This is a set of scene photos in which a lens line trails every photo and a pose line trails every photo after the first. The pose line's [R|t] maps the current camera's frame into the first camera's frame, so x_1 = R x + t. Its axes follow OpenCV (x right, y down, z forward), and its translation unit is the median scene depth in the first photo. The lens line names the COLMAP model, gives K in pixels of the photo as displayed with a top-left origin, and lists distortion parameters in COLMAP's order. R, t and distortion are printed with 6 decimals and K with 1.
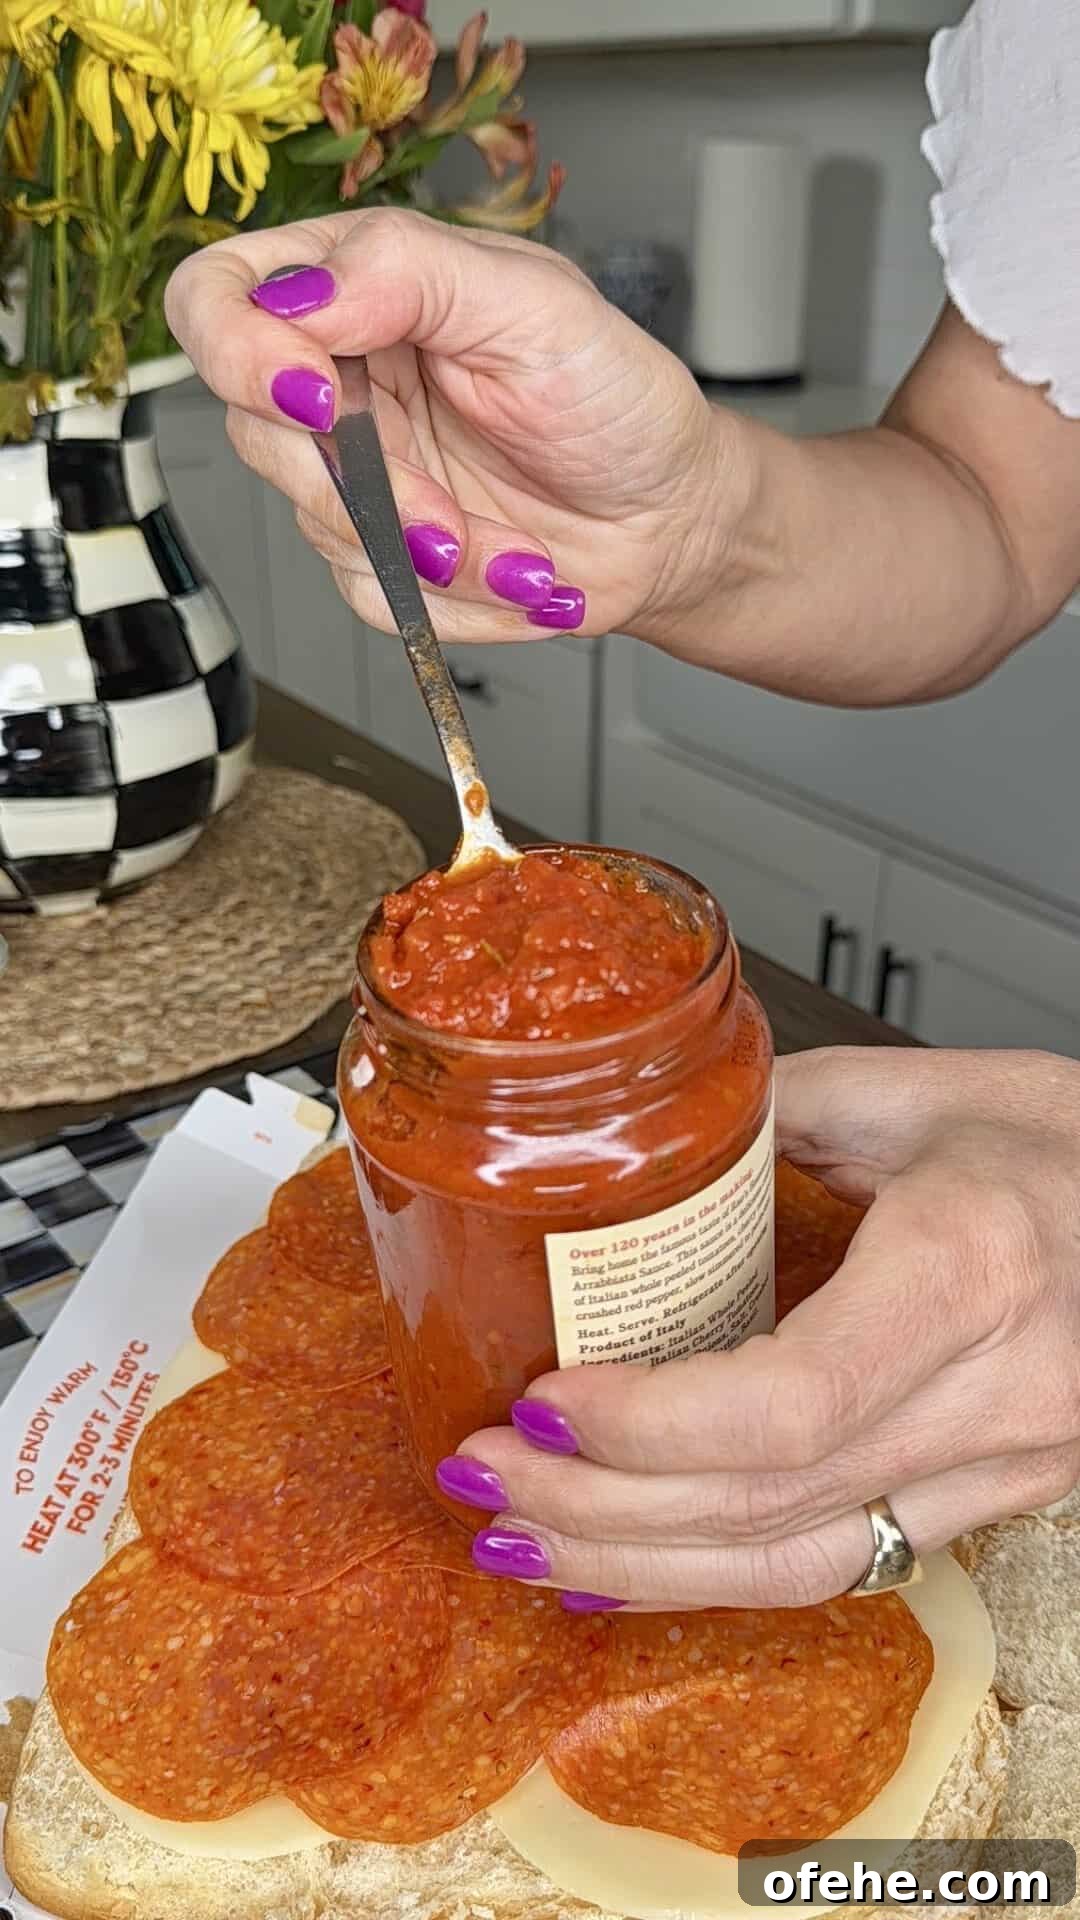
lens RADIAL K [[1618.6, 0, 546.4], [0, 1618.6, 1019.2], [0, 0, 1]] dist [0.145707, -0.322612]
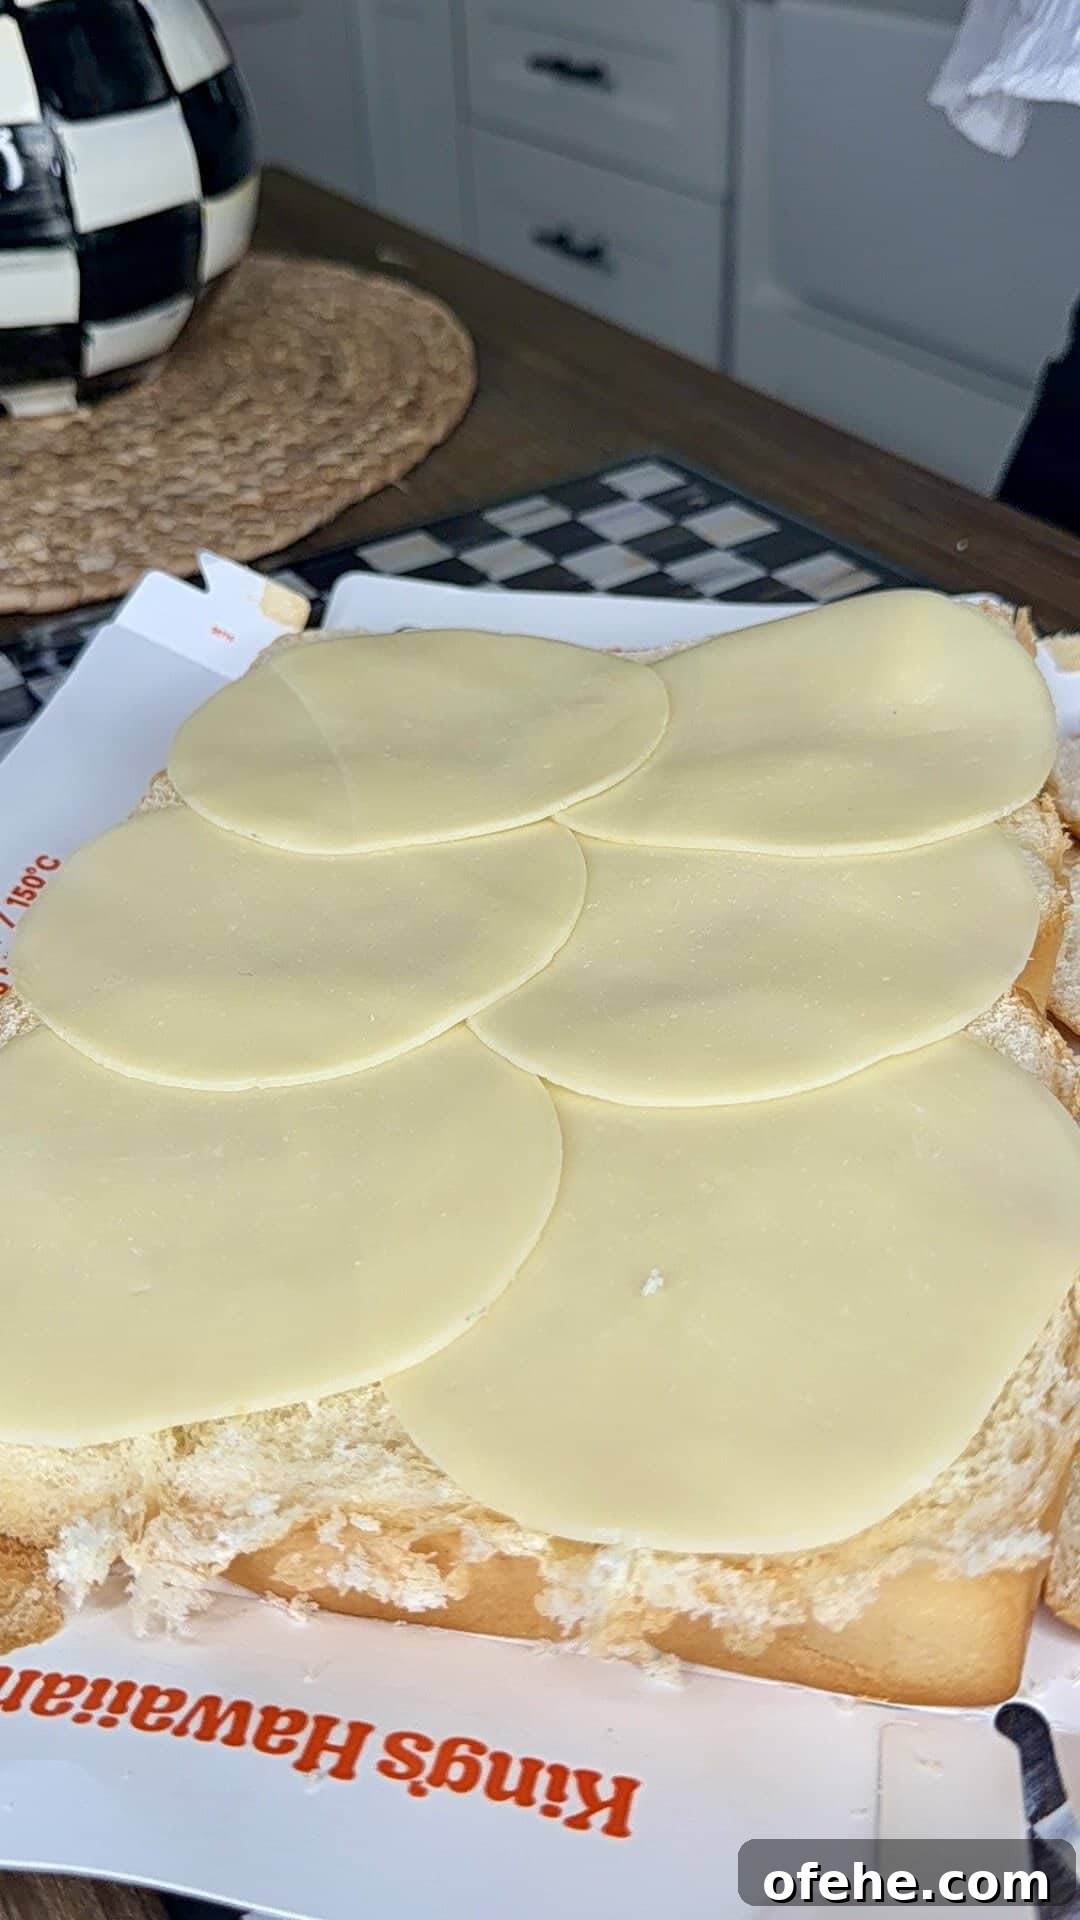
lens RADIAL K [[1624.4, 0, 540.0], [0, 1624.4, 960.0], [0, 0, 1]] dist [0.159586, -0.351052]
pose [[0.995524, 0.006962, -0.094249, 0.050129], [0.008995, 0.985774, 0.167834, 0.080095], [0.094077, -0.167930, 0.981300, 0.151871]]
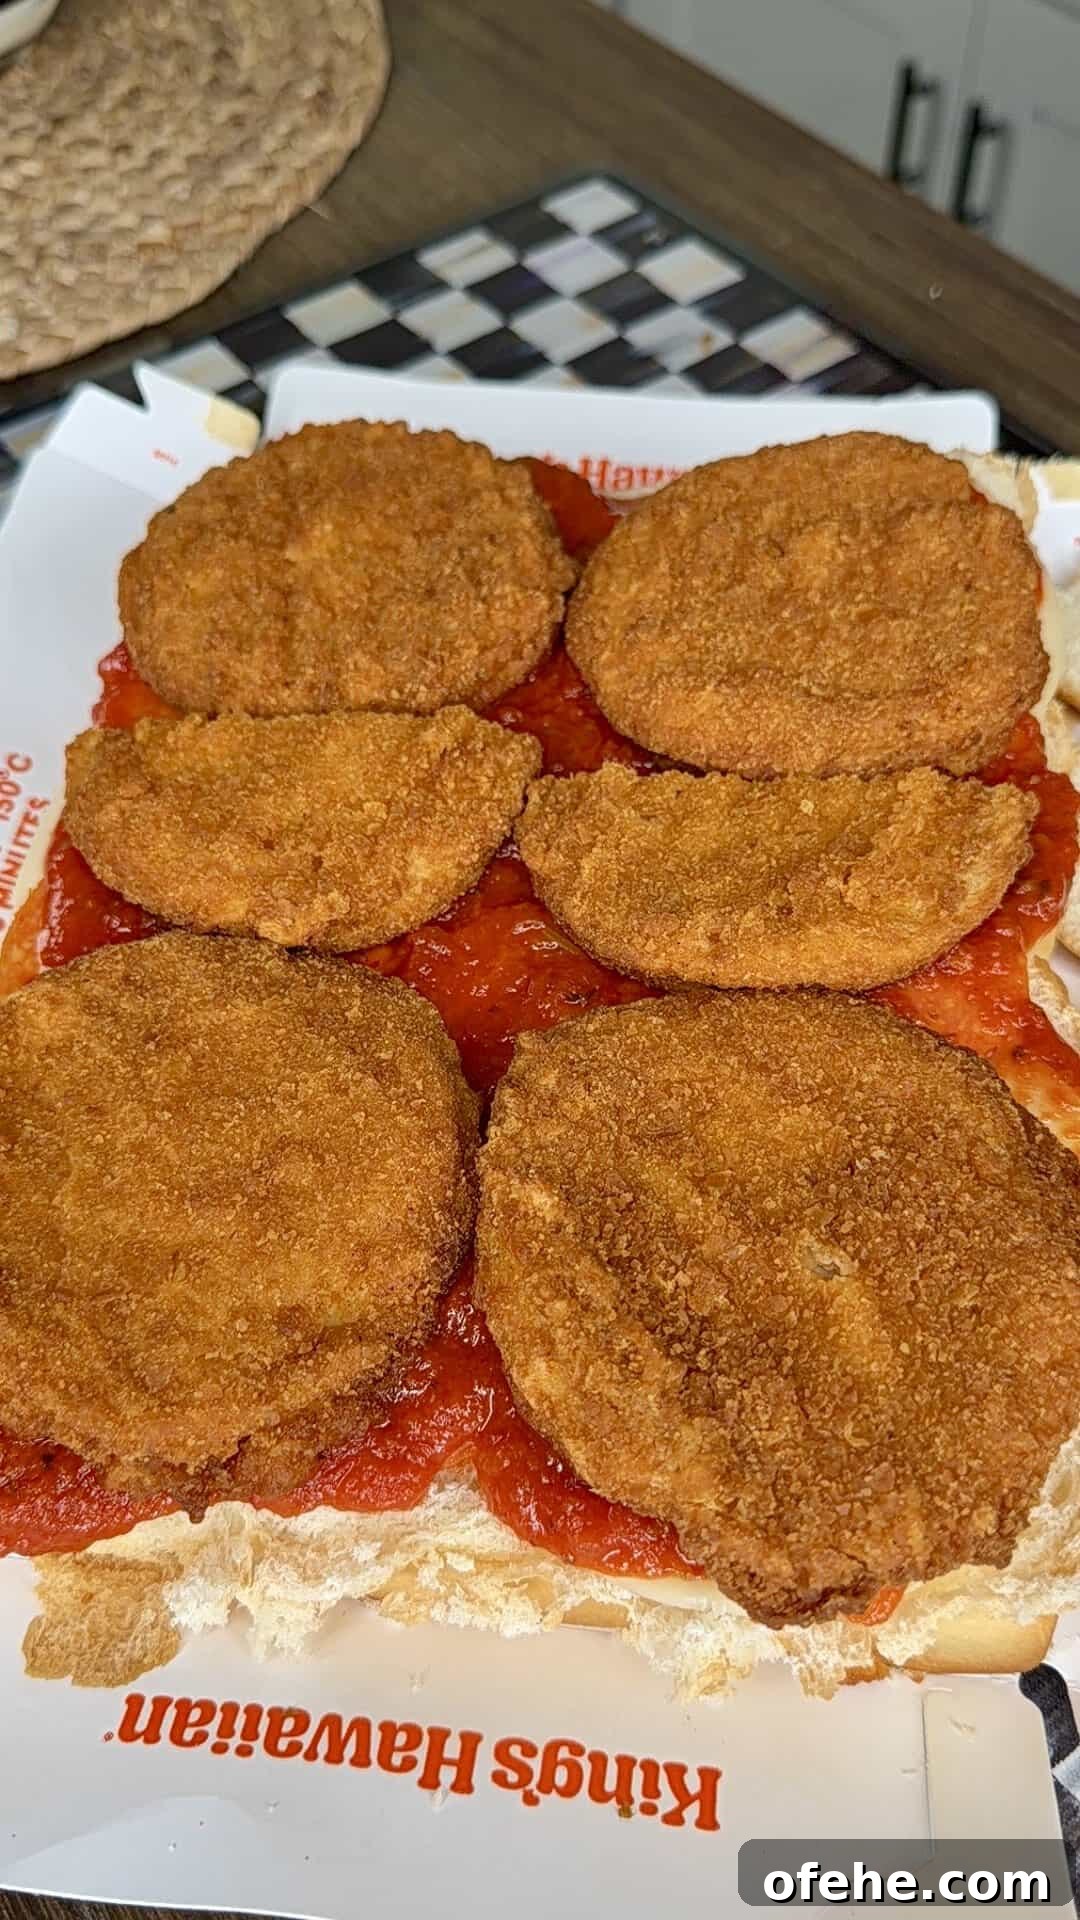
lens RADIAL K [[1658.5, 0, 544.0], [0, 1658.5, 907.8], [0, 0, 1]] dist [-0.010020, -0.015011]
pose [[0.999604, -0.016475, -0.022814, 0.012202], [0.024296, 0.914310, 0.404286, -0.034527], [0.014199, -0.404680, 0.914348, 0.182979]]
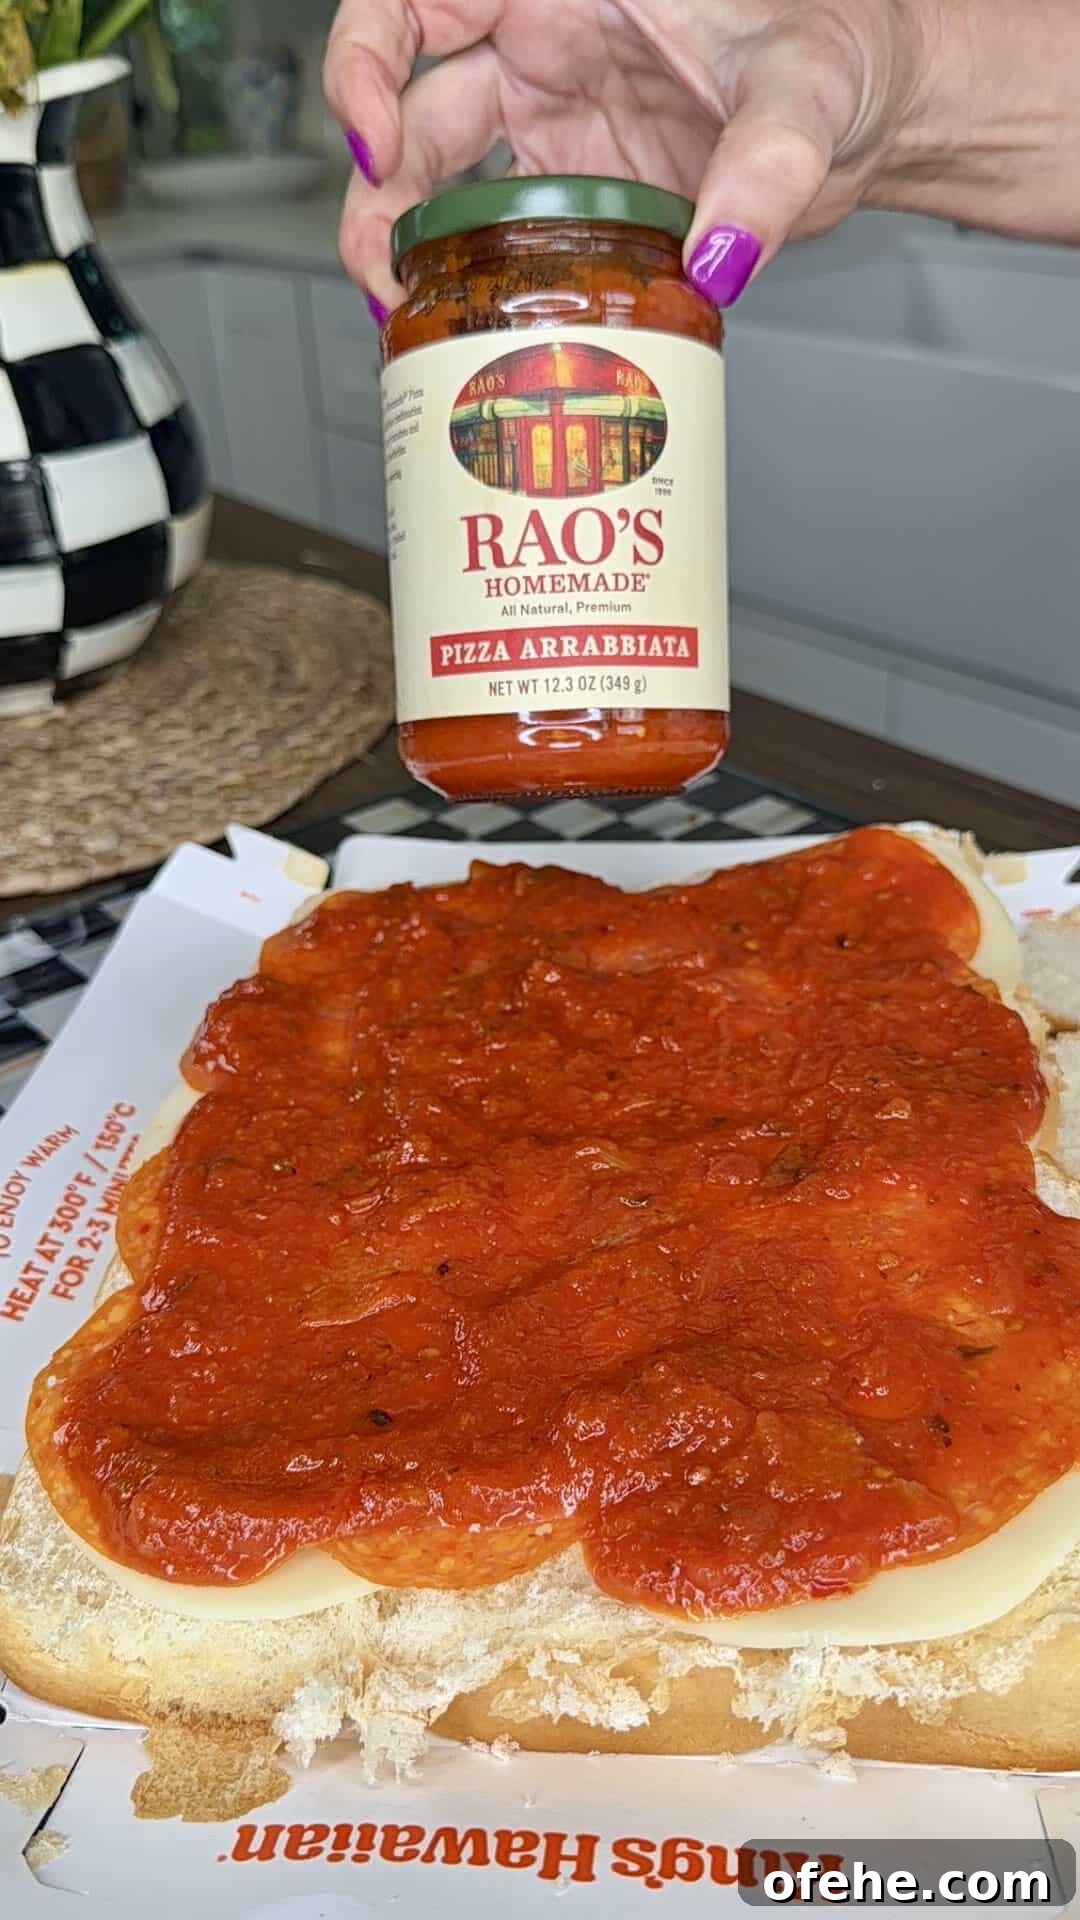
lens RADIAL K [[1609.6, 0, 526.3], [0, 1609.6, 997.6], [0, 0, 1]] dist [0.240534, -0.575184]
pose [[0.997363, -0.071128, -0.014416, -0.010869], [0.071681, 0.996525, 0.042424, 0.082669], [0.011349, -0.043345, 0.998996, 0.087526]]
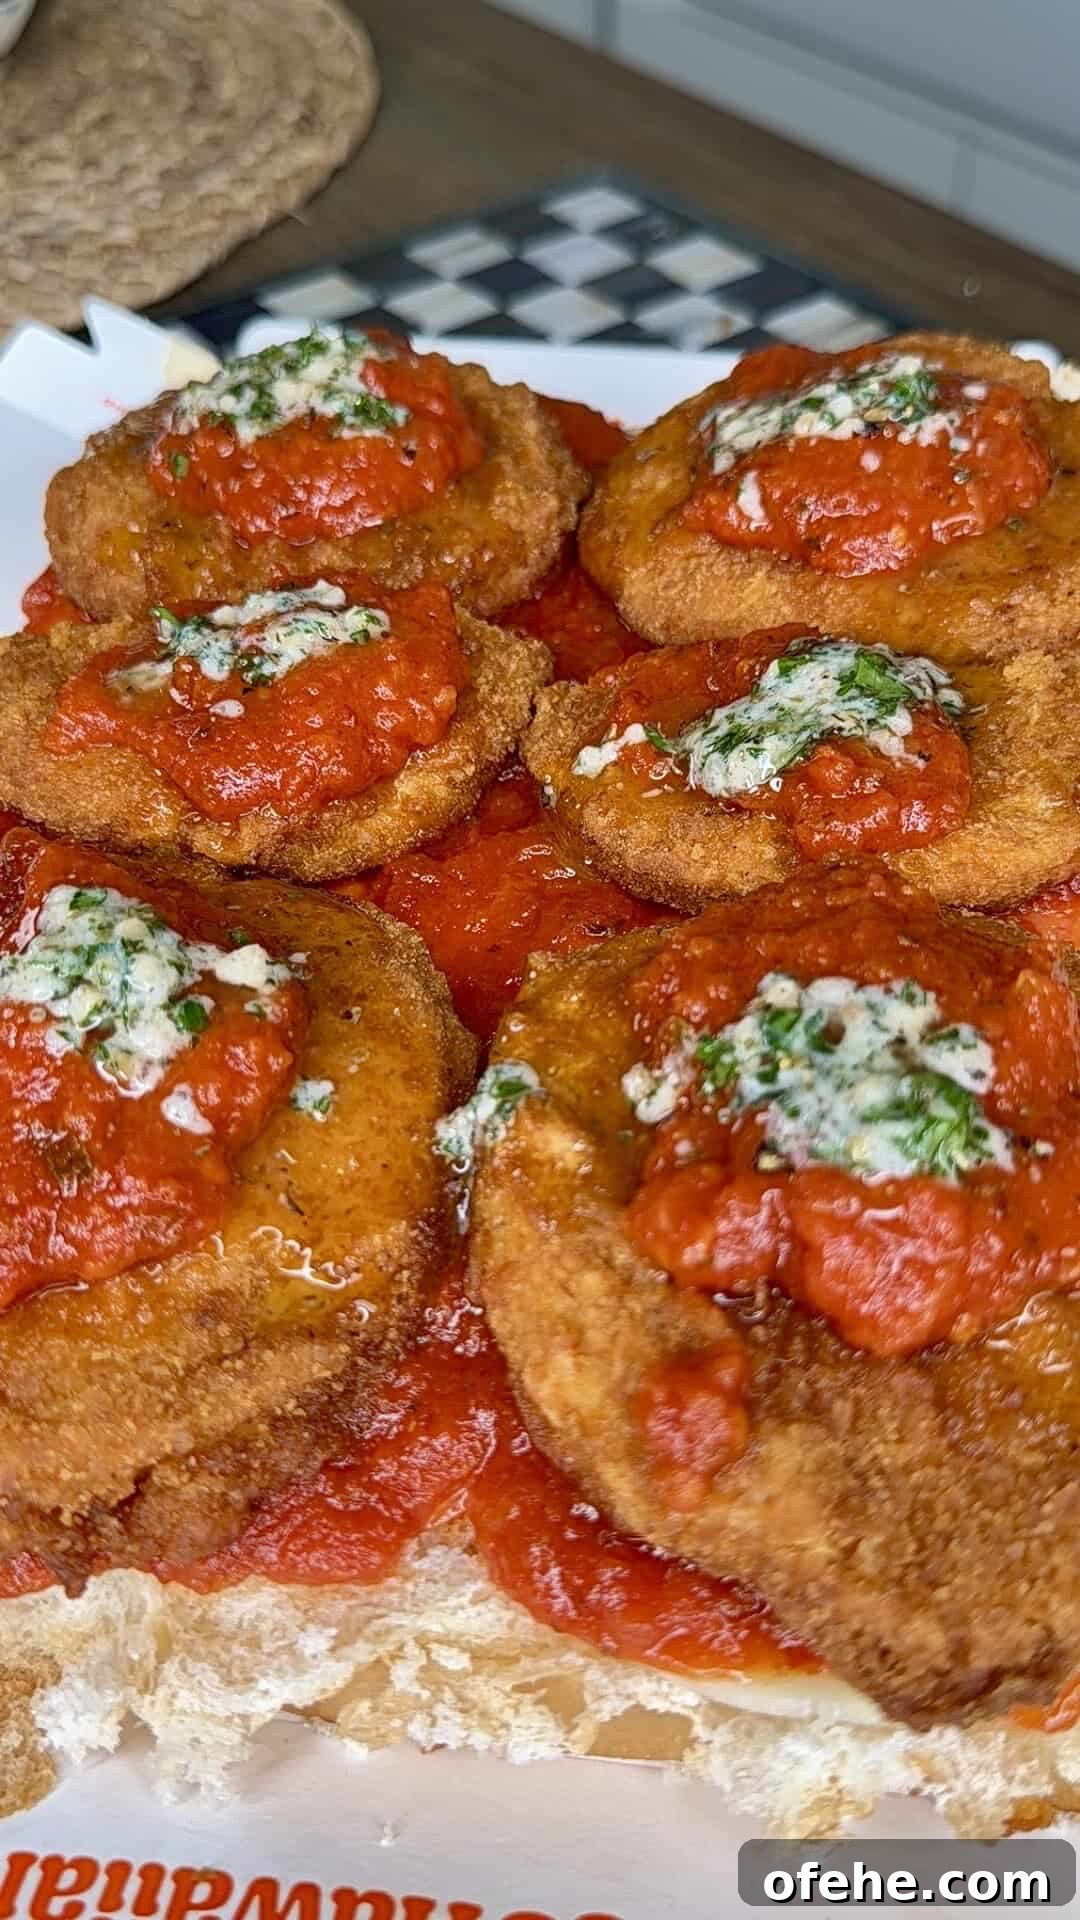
lens RADIAL K [[1651.5, 0, 540.0], [0, 1651.5, 960.0], [0, 0, 1]] dist [-0.039478, -0.010734]
pose [[0.999632, -0.021301, -0.016793, 0.003172], [0.025488, 0.949441, 0.312908, 0.066350], [0.009278, -0.313221, 0.949635, 0.253418]]
